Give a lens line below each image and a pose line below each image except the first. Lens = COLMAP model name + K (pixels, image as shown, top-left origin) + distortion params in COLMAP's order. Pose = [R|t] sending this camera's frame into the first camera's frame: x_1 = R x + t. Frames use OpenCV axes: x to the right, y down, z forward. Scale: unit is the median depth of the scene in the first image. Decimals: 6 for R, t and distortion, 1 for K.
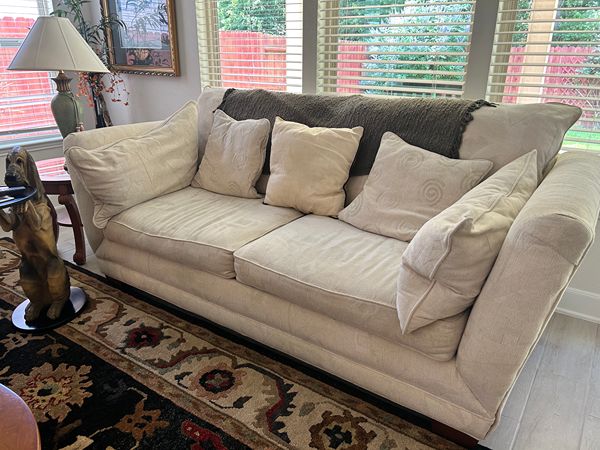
lens RADIAL K [[453.7, 0, 298.7], [0, 453.7, 226.8], [0, 0, 1]] dist [0.049721, -0.011393]
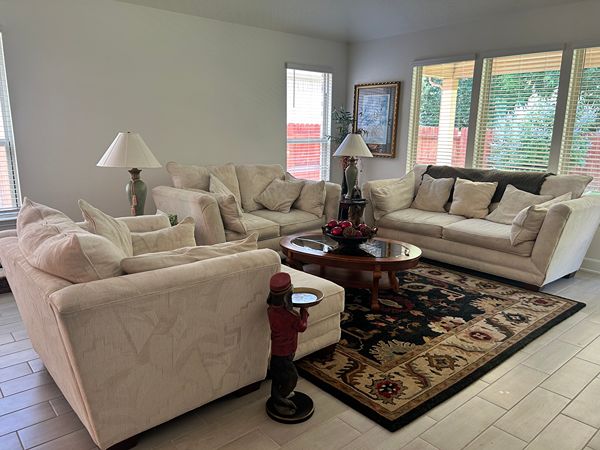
lens RADIAL K [[453.7, 0, 303.8], [0, 453.7, 226.3], [0, 0, 1]] dist [0.049721, -0.011393]
pose [[0.971015, 0.060022, -0.231358, -0.273228], [-0.093981, 0.985869, -0.138674, 0.430328], [0.219765, 0.156398, 0.962935, -1.474898]]
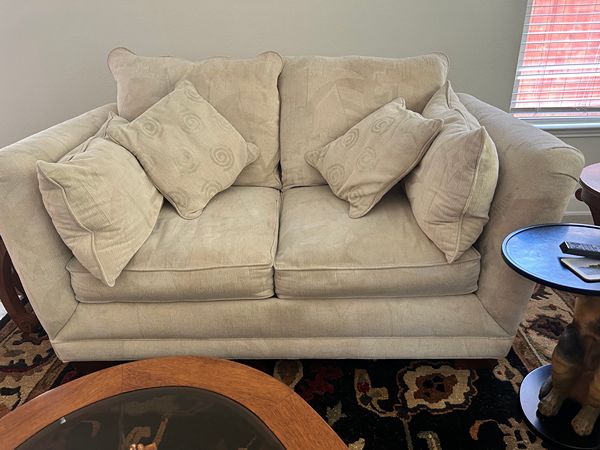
lens RADIAL K [[453.7, 0, 296.4], [0, 453.7, 227.9], [0, 0, 1]] dist [0.049721, -0.011393]
pose [[0.571799, 0.330313, -0.750958, -0.389341], [-0.271787, 0.939943, 0.206494, -0.095709], [0.774066, 0.086028, 0.627233, 0.291826]]
